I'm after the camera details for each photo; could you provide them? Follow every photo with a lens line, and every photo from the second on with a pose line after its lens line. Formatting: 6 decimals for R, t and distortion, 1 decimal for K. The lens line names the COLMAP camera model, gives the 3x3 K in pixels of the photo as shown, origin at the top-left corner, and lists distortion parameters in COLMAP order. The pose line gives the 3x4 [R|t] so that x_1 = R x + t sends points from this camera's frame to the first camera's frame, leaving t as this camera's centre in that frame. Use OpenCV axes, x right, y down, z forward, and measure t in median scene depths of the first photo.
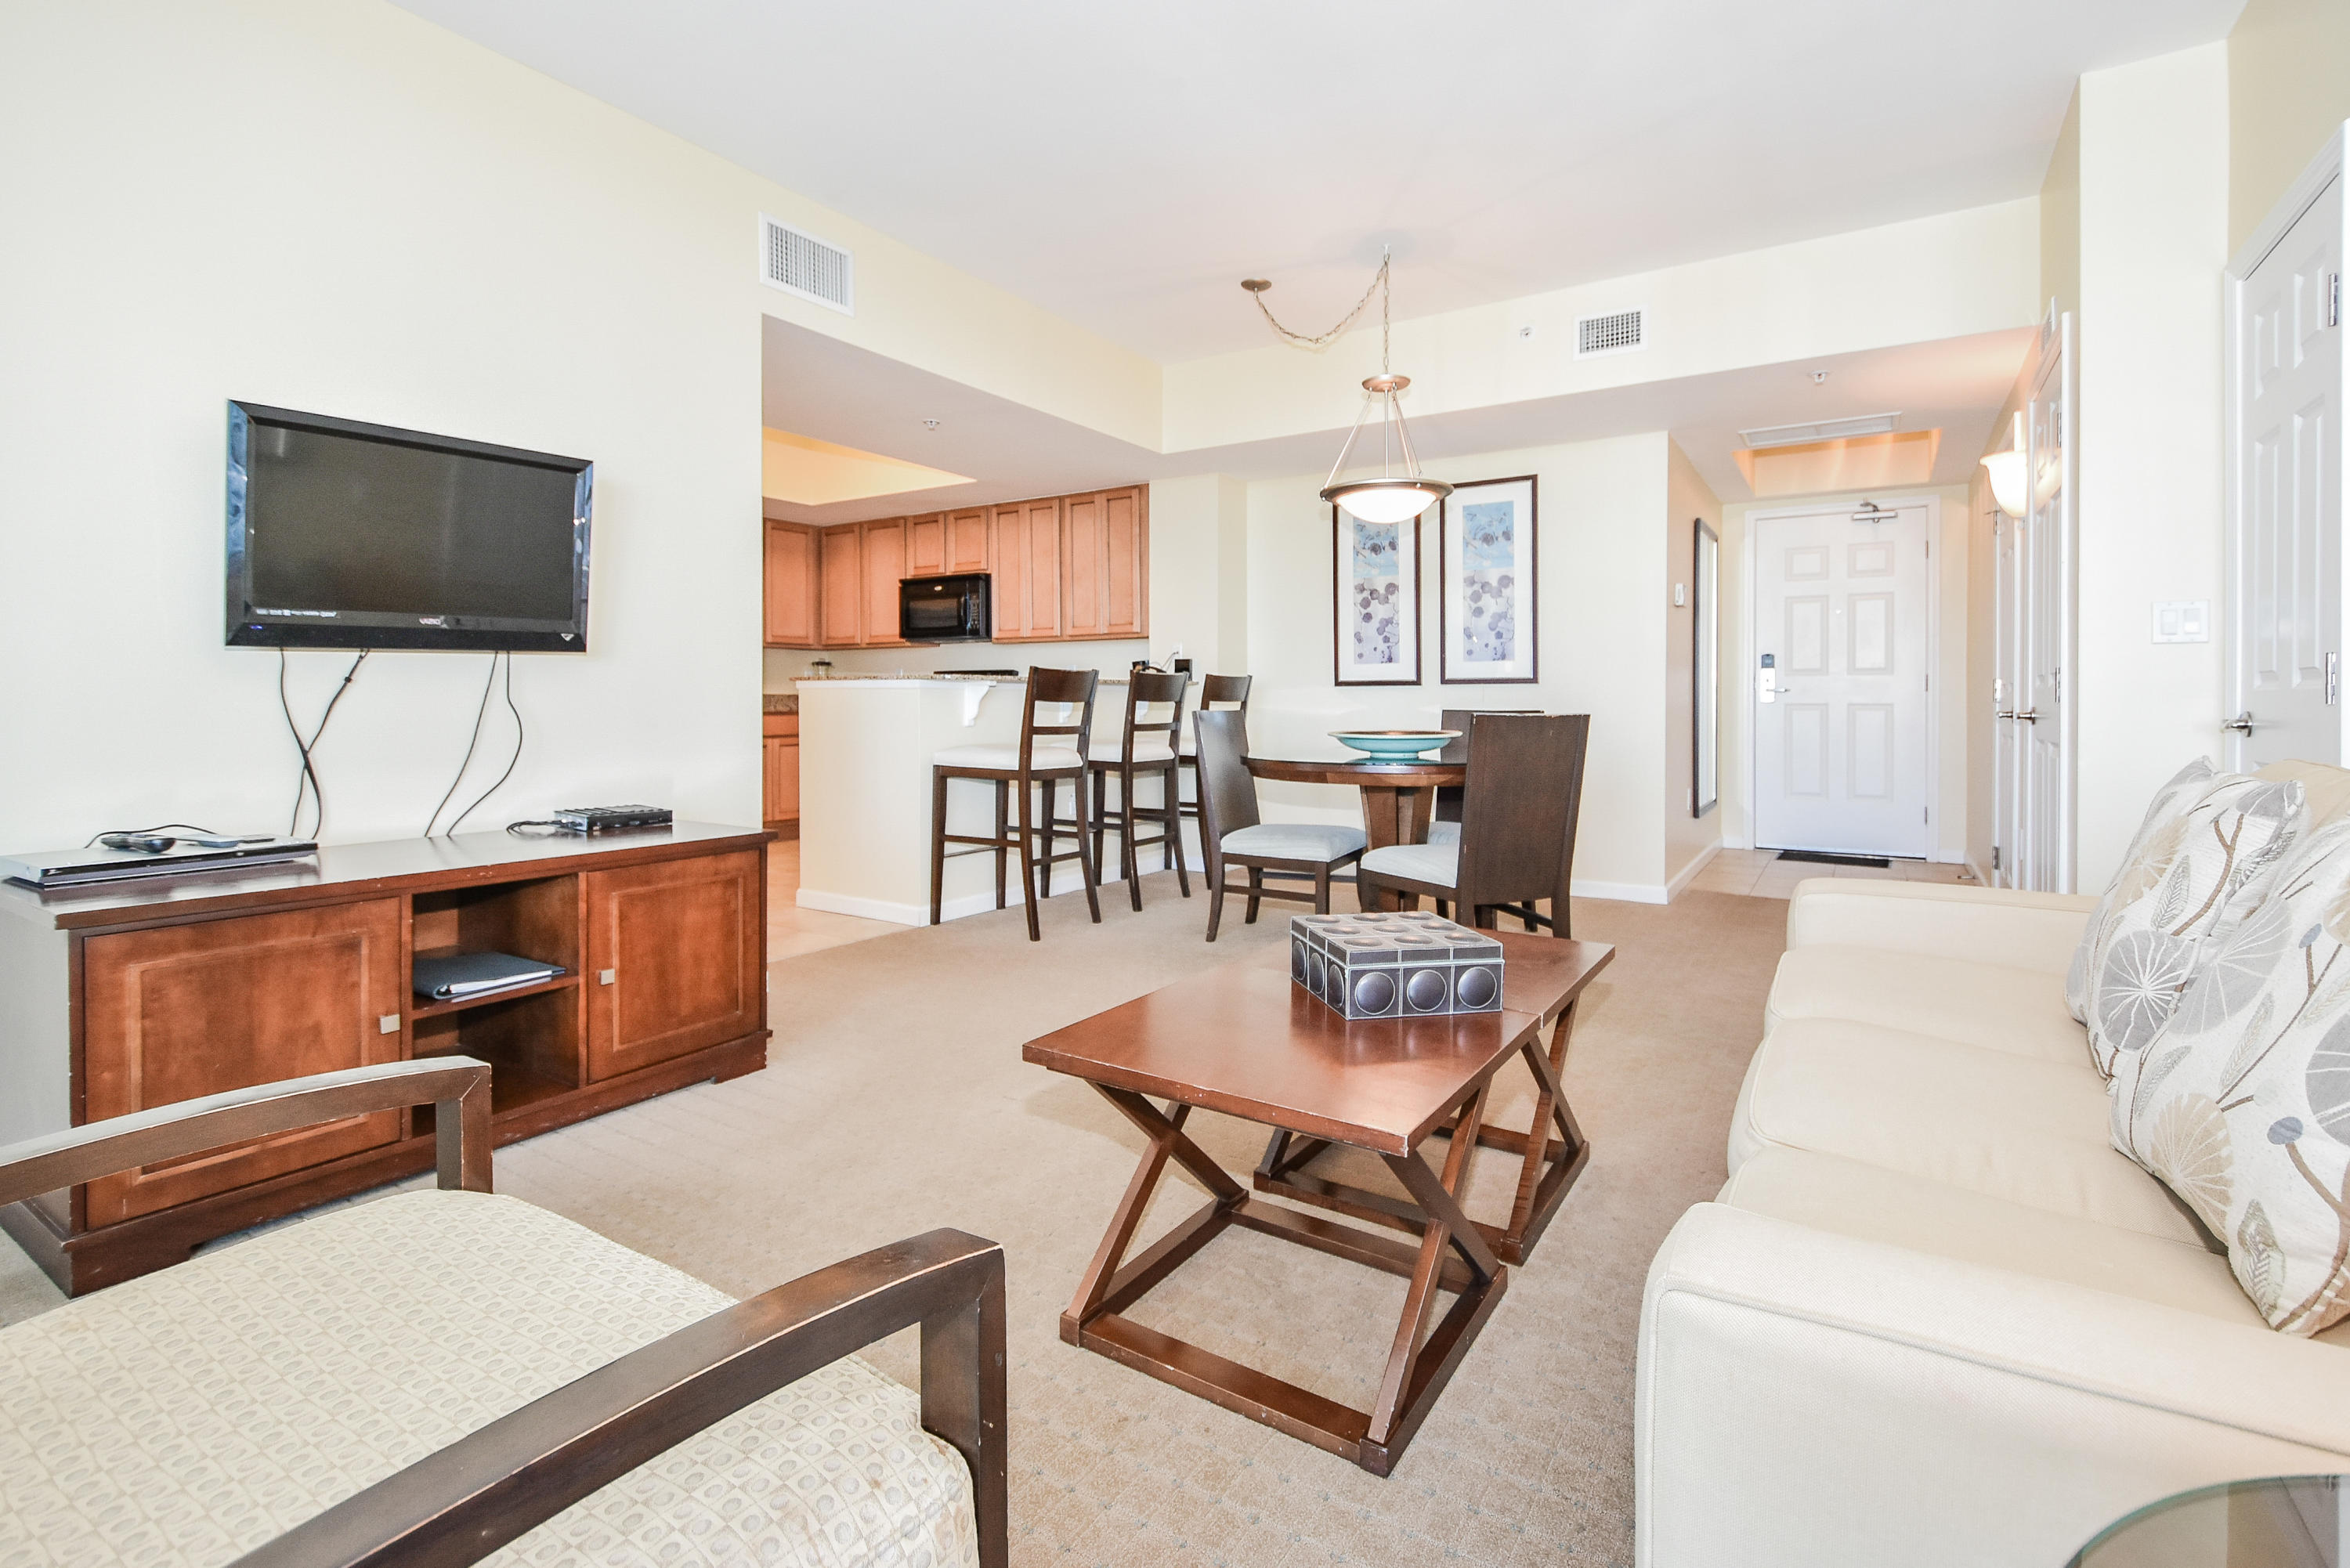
lens RADIAL K [[1074.7, 0, 1191.4], [0, 1074.7, 709.0], [0, 0, 1]] dist [-0.001108, -0.002295]
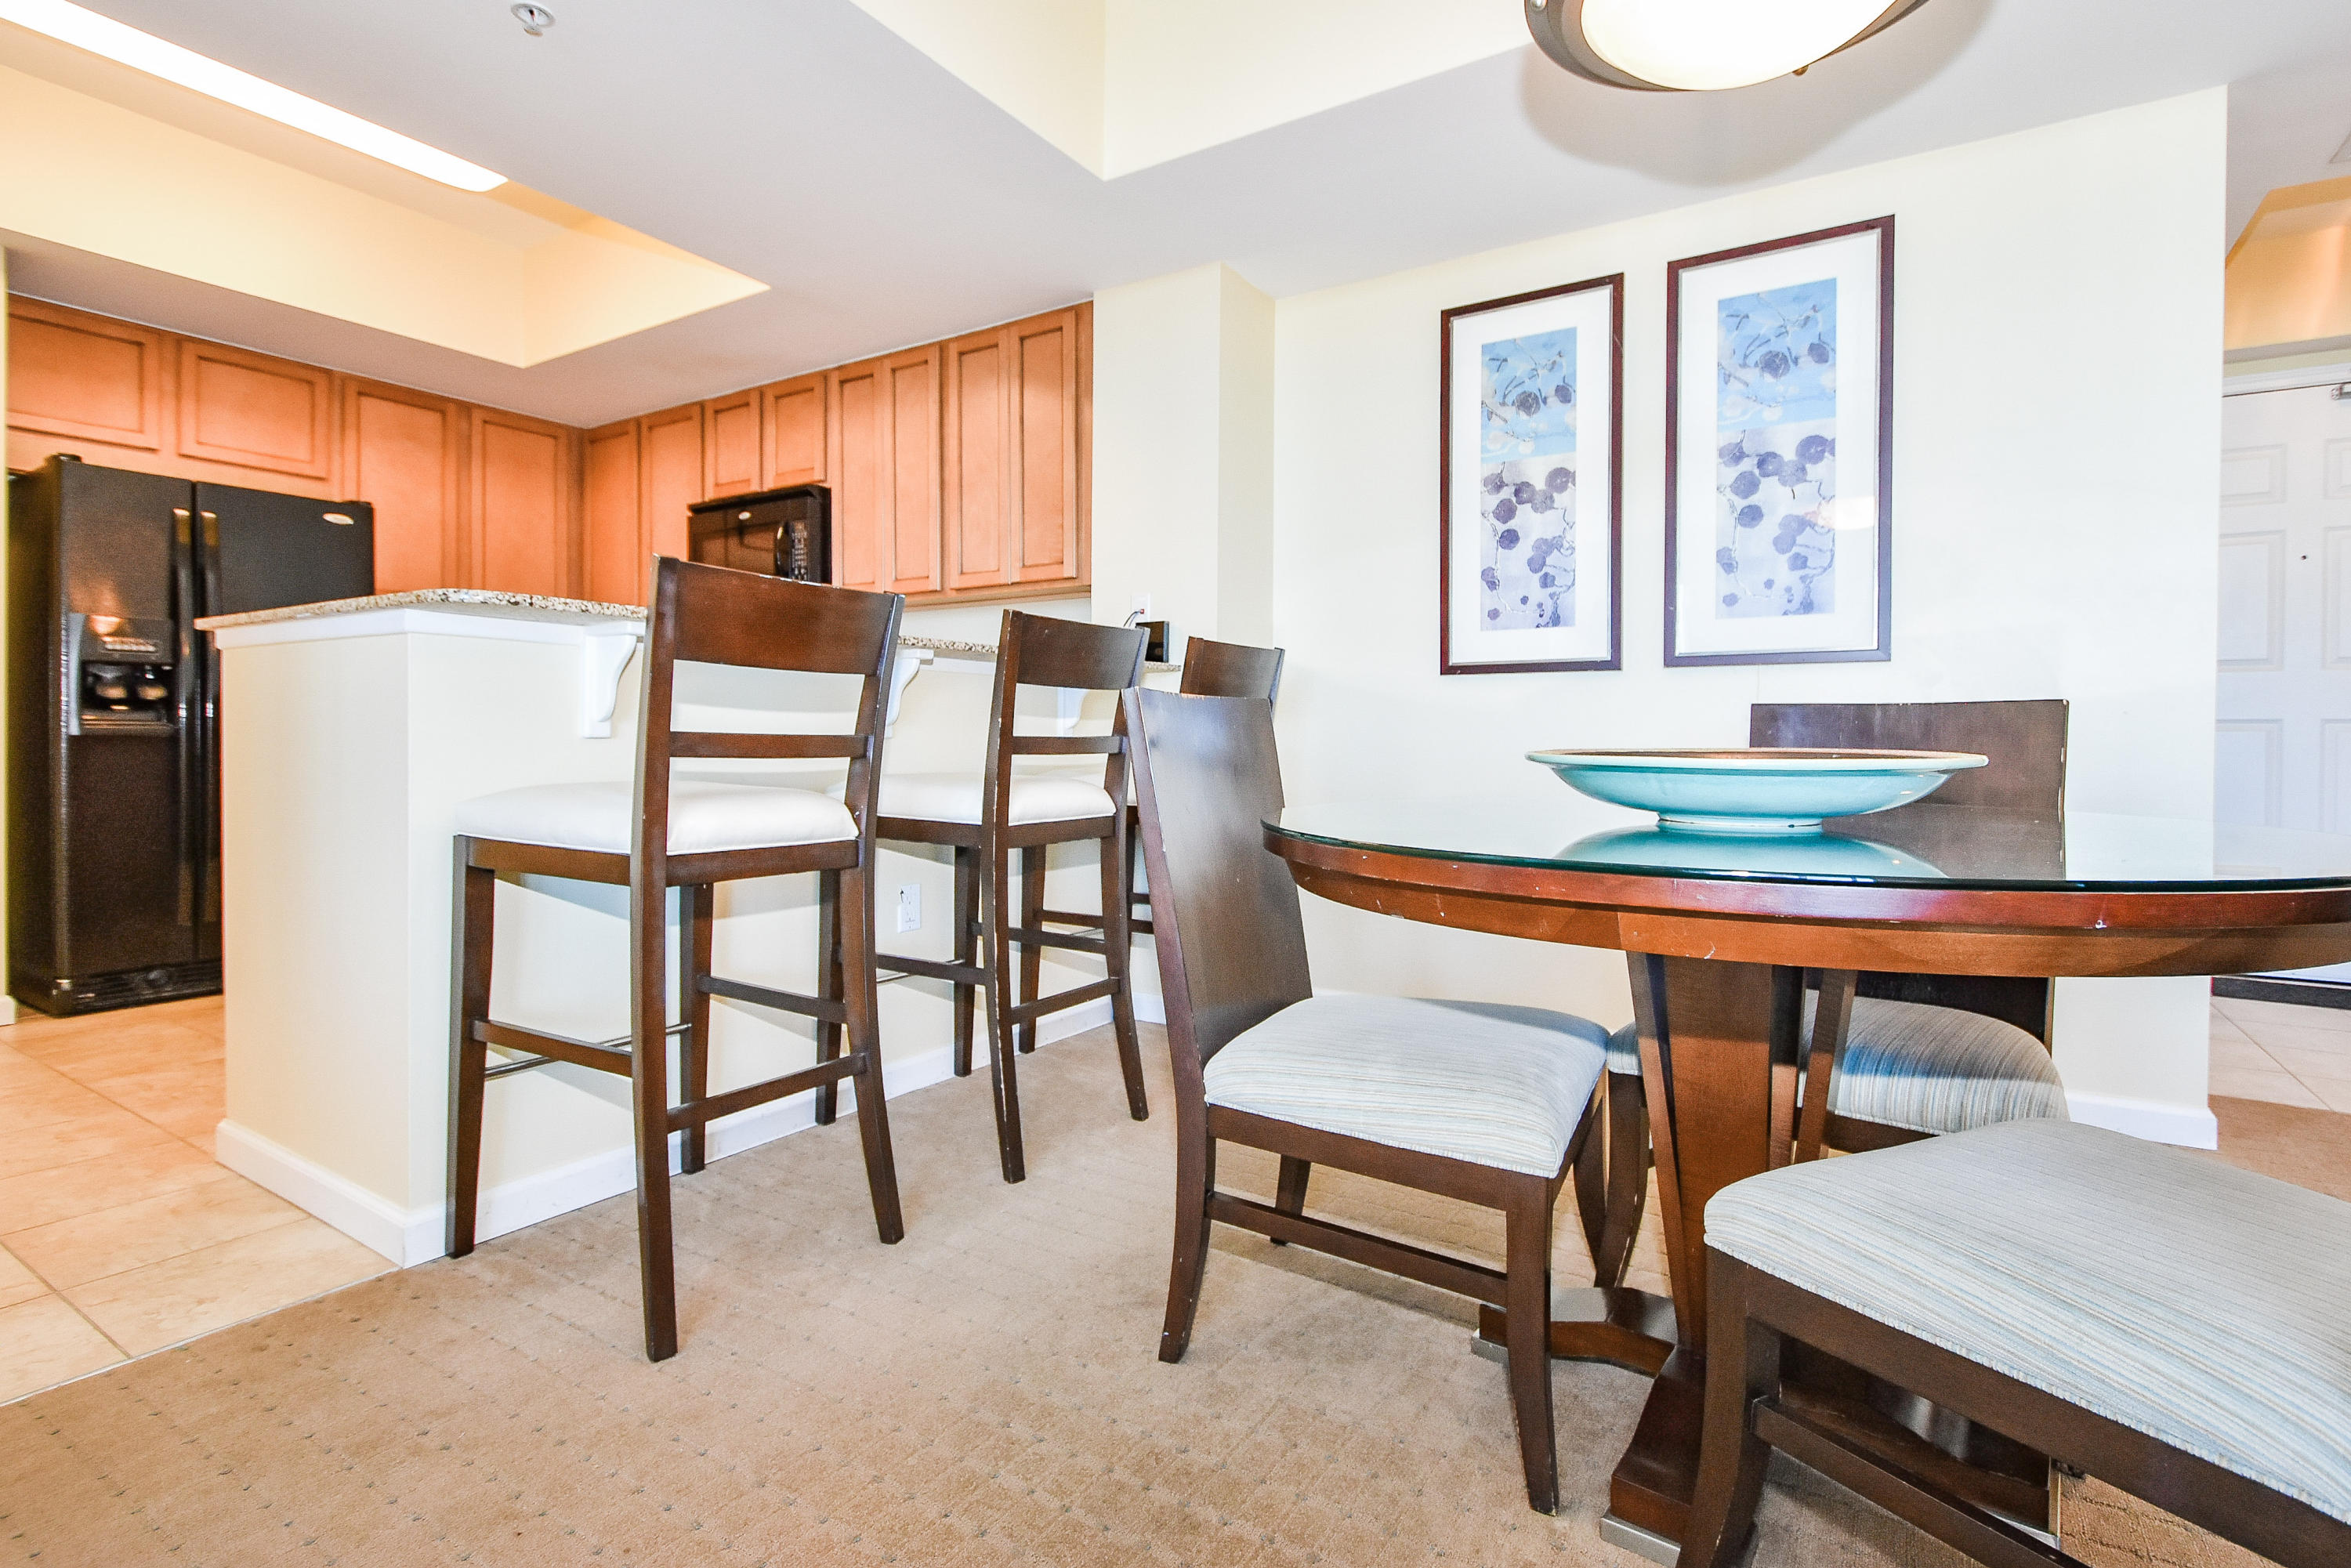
lens RADIAL K [[1141.3, 0, 1176.8], [0, 1141.3, 762.6], [0, 0, 1]] dist [-0.000180, -0.000095]
pose [[0.999640, 0.004480, -0.026441, 0.020951], [-0.004082, 0.999878, 0.015097, 0.014506], [0.026506, -0.014983, 0.999536, 0.467651]]
